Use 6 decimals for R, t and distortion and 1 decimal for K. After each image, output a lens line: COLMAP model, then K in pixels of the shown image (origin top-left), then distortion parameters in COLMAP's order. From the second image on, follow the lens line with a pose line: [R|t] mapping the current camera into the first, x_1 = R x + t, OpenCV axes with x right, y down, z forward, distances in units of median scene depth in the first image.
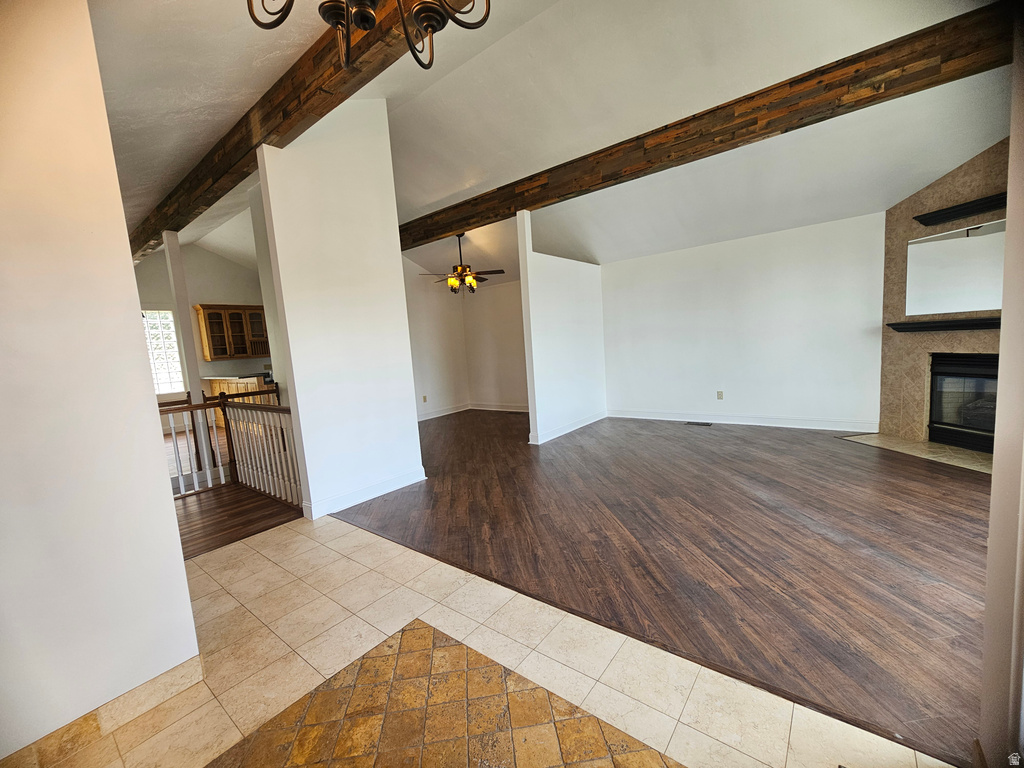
lens RADIAL K [[414.2, 0, 511.2], [0, 414.2, 393.5], [0, 0, 1]] dist [-0.007772, -0.000202]
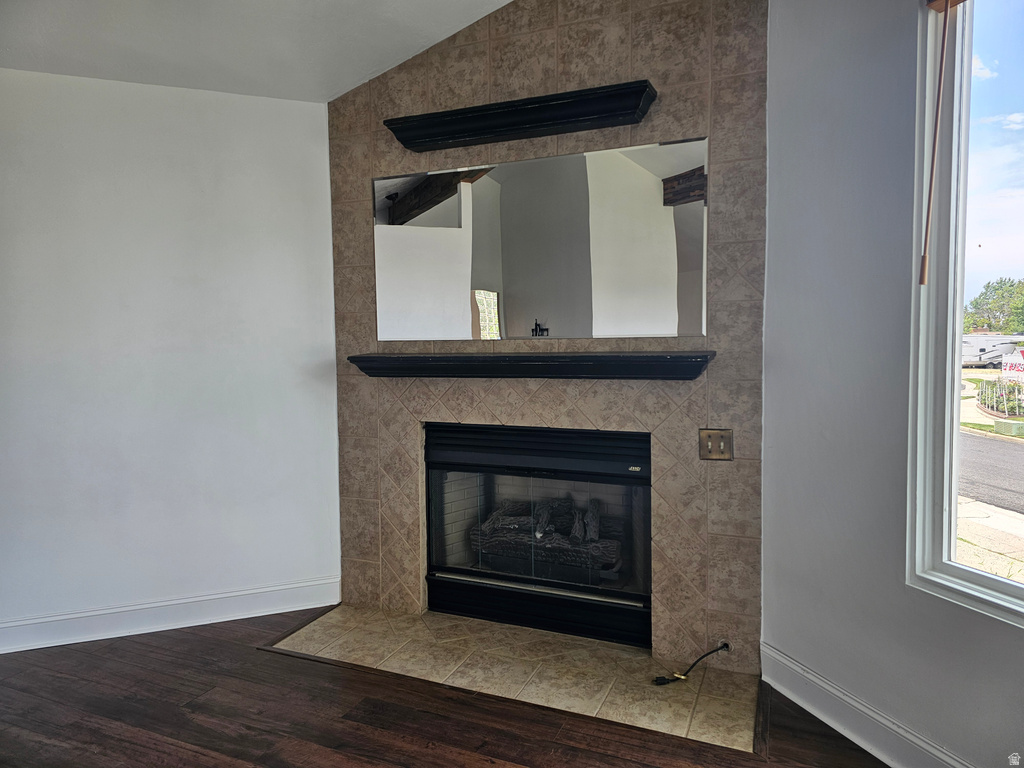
lens RADIAL K [[677.5, 0, 505.3], [0, 677.5, 380.7], [0, 0, 1]] dist [0.151052, -0.179737]
pose [[0.507524, 0.022488, 0.861344, 0.390173], [0.077337, 0.994436, -0.071531, -0.082126], [-0.858160, 0.102917, 0.502961, 0.515835]]
